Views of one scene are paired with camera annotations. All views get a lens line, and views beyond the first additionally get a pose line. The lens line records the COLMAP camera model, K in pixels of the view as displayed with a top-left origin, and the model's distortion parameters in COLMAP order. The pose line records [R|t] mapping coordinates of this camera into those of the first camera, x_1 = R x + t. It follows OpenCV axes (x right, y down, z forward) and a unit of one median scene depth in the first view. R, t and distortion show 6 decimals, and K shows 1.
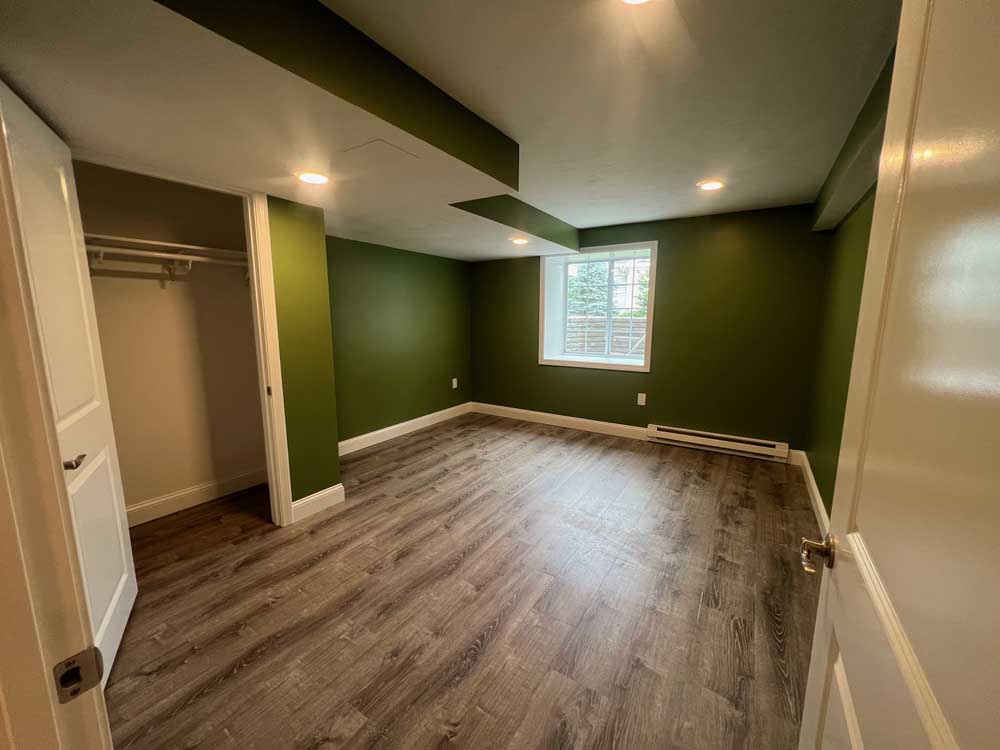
lens RADIAL K [[401.6, 0, 500.0], [0, 401.6, 375.0], [0, 0, 1]] dist [-0.000419, 0.000355]
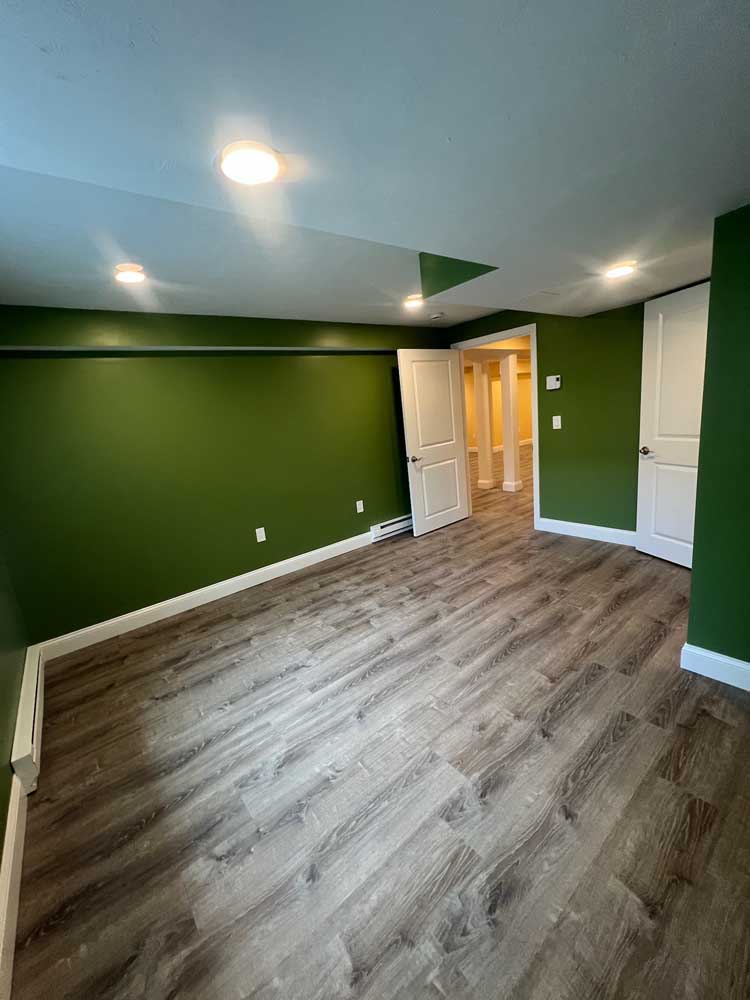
lens RADIAL K [[401.6, 0, 375.0], [0, 401.6, 500.0], [0, 0, 1]] dist [-0.000419, 0.000355]
pose [[-0.941486, 0.029795, 0.335733, -0.126360], [0.155117, 0.922633, 0.353110, -0.263916], [-0.299237, 0.384525, -0.873268, 1.567068]]
